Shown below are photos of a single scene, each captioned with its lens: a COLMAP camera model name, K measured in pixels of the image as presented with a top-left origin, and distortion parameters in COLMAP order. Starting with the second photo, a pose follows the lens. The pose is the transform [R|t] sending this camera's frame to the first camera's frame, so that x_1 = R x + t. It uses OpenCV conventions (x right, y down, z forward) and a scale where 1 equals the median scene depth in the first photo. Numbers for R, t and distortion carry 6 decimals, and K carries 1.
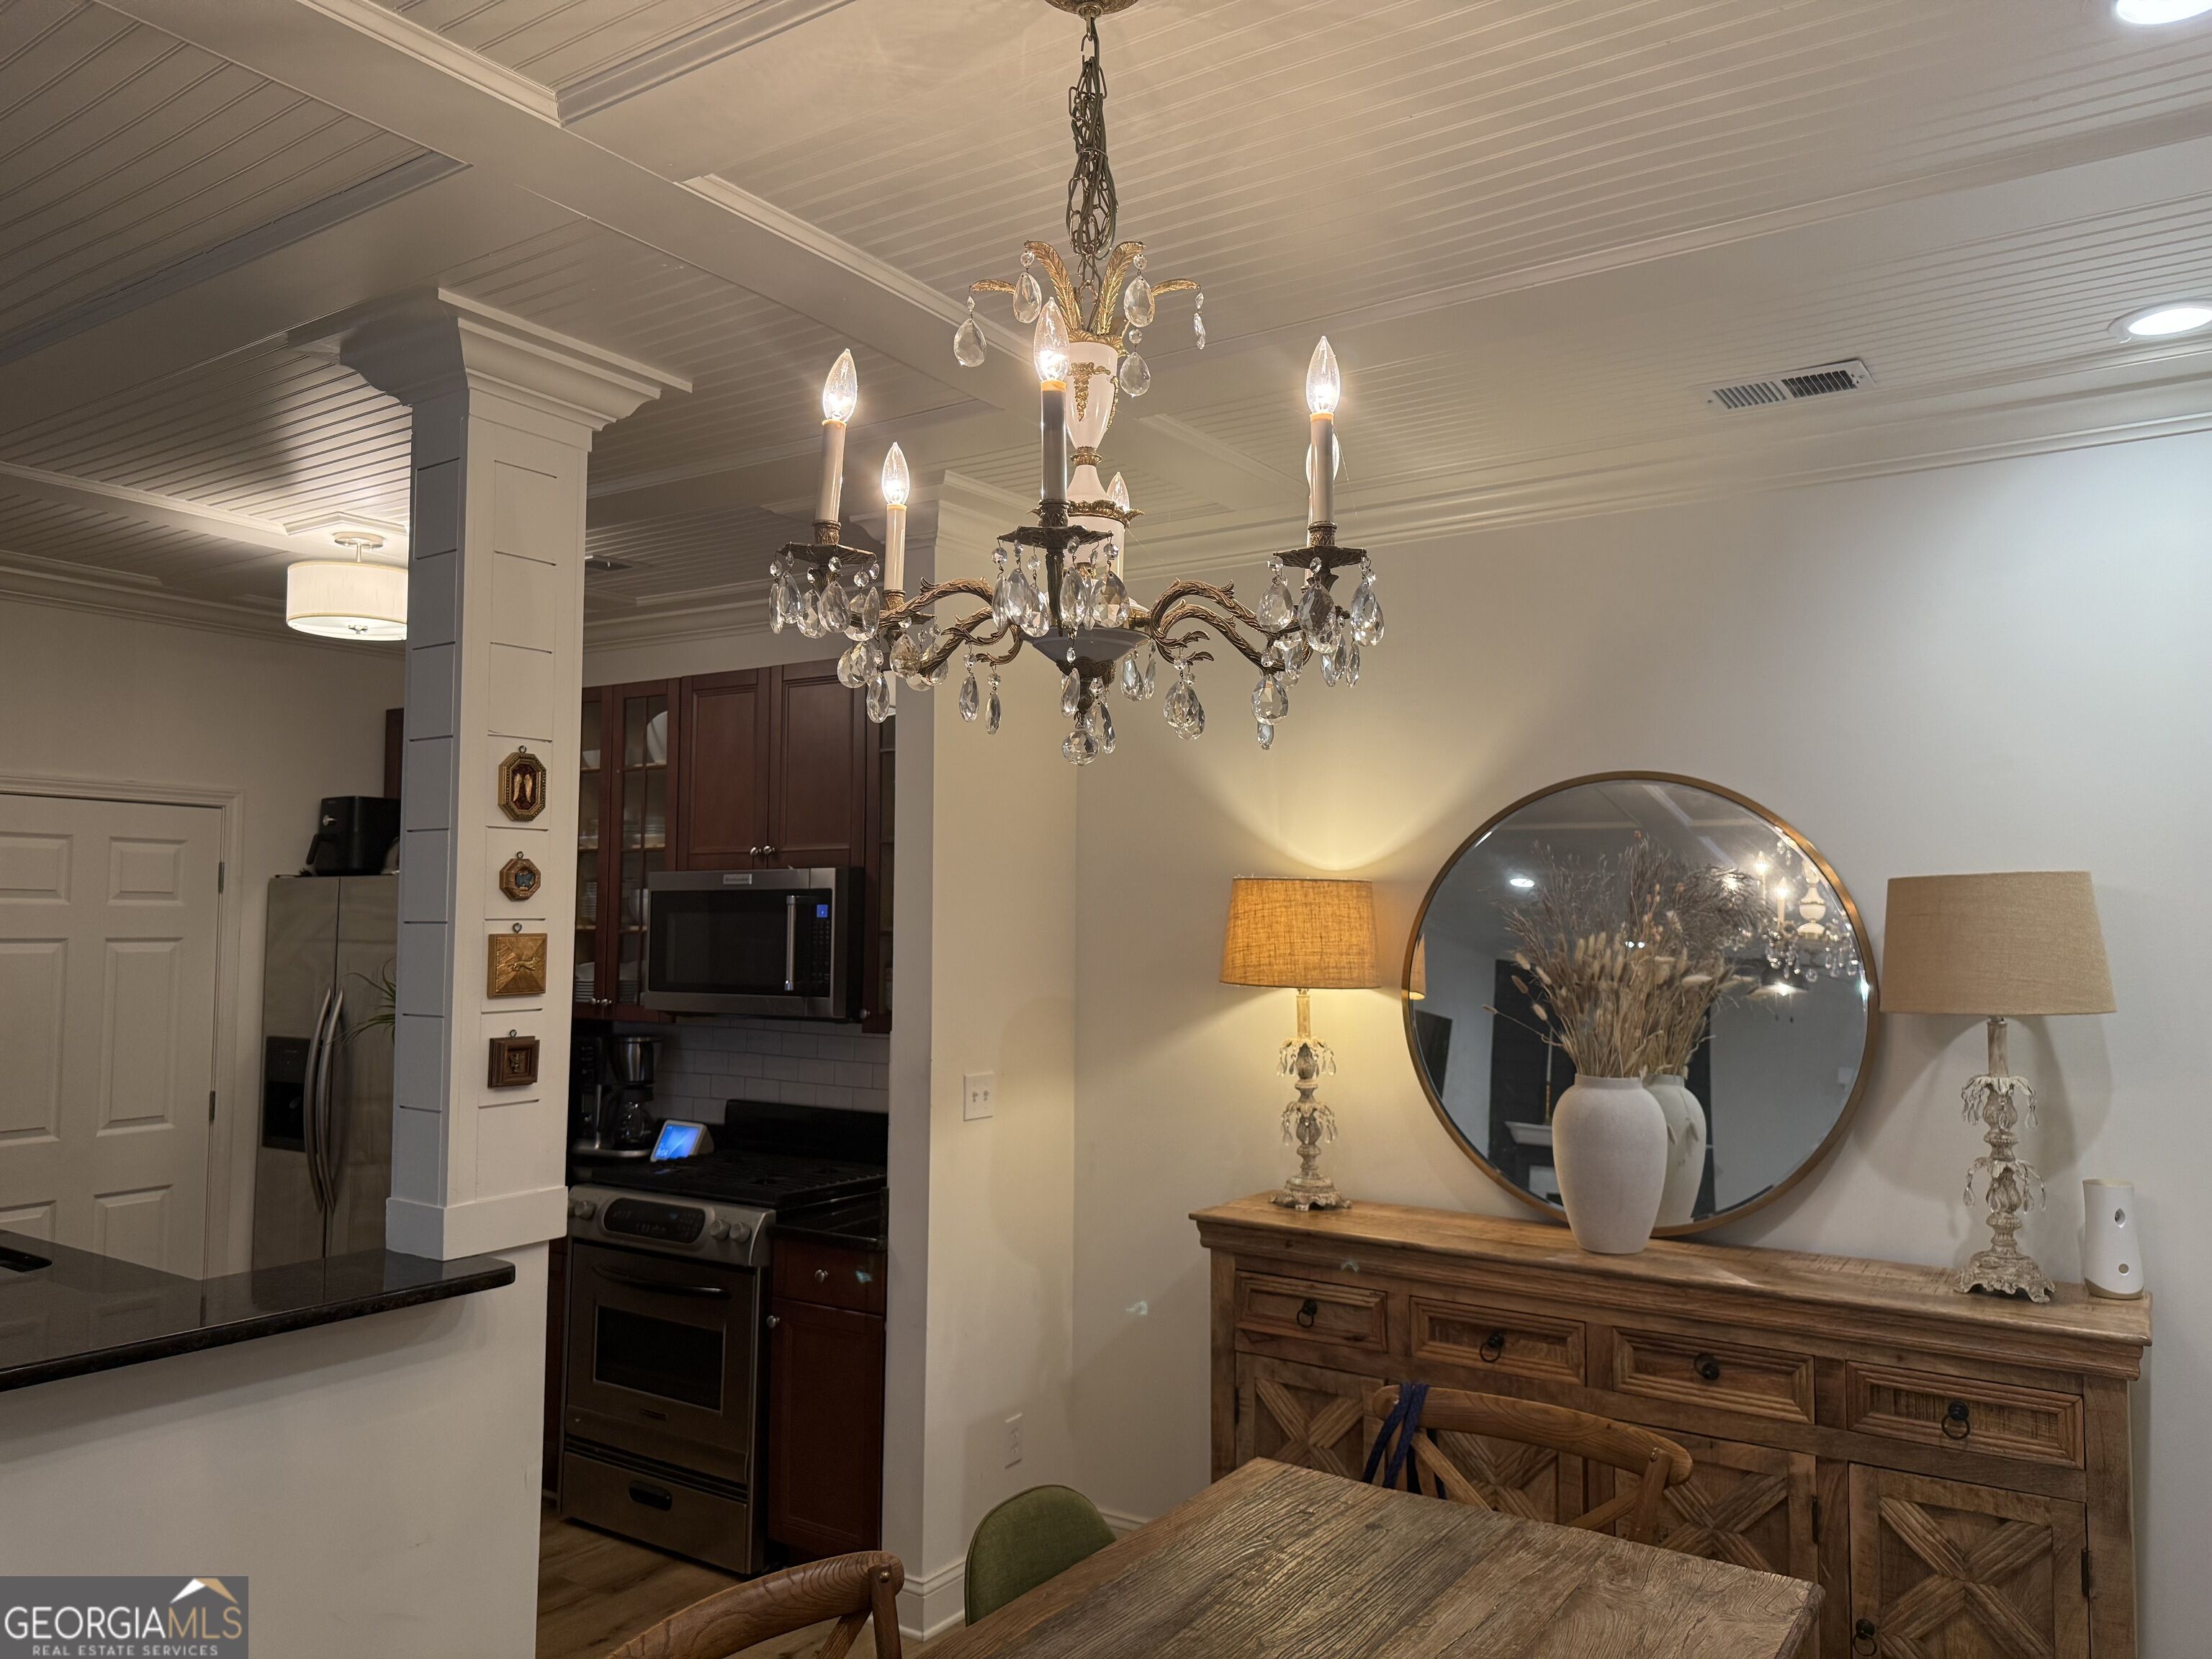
lens RADIAL K [[1538.4, 0, 1074.7], [0, 1538.4, 832.0], [0, 0, 1]] dist [0.117612, -0.156191]
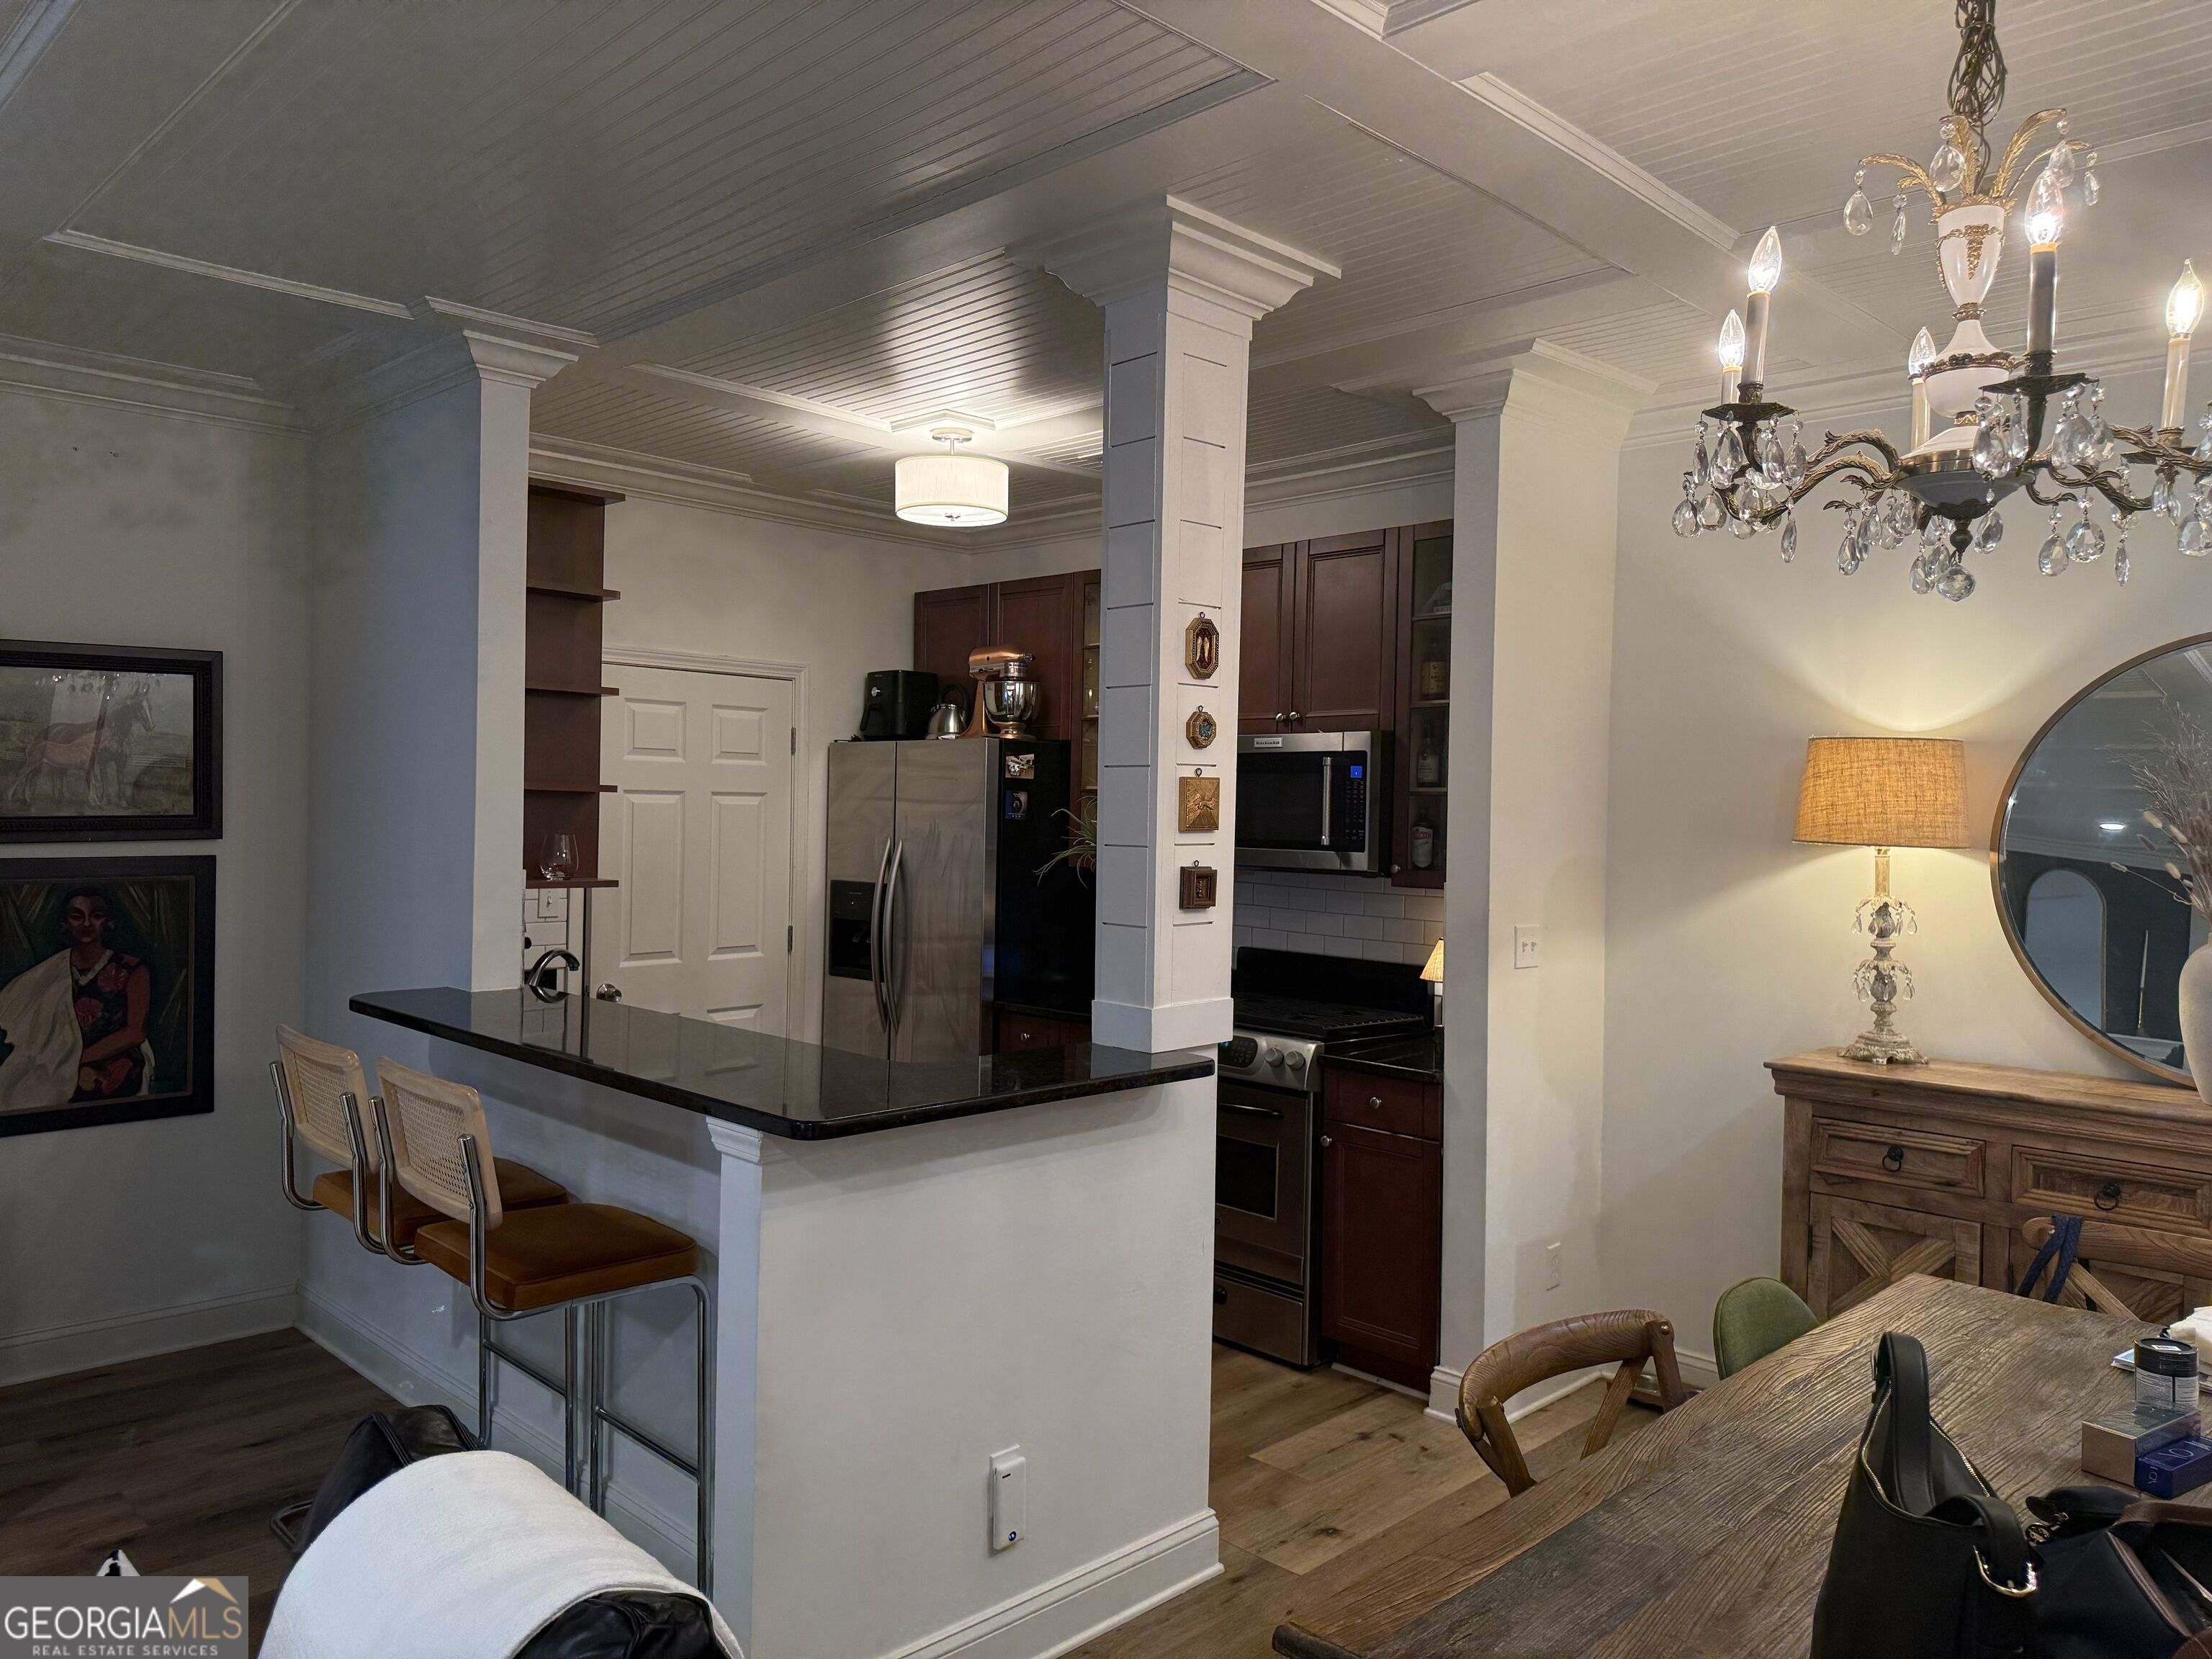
lens RADIAL K [[1538.4, 0, 1074.7], [0, 1538.4, 832.0], [0, 0, 1]] dist [0.117612, -0.156191]
pose [[0.982671, 0.015094, -0.184741, -0.189049], [-0.001764, 0.997395, 0.072106, 0.019159], [0.185348, -0.070531, 0.980138, -0.100732]]
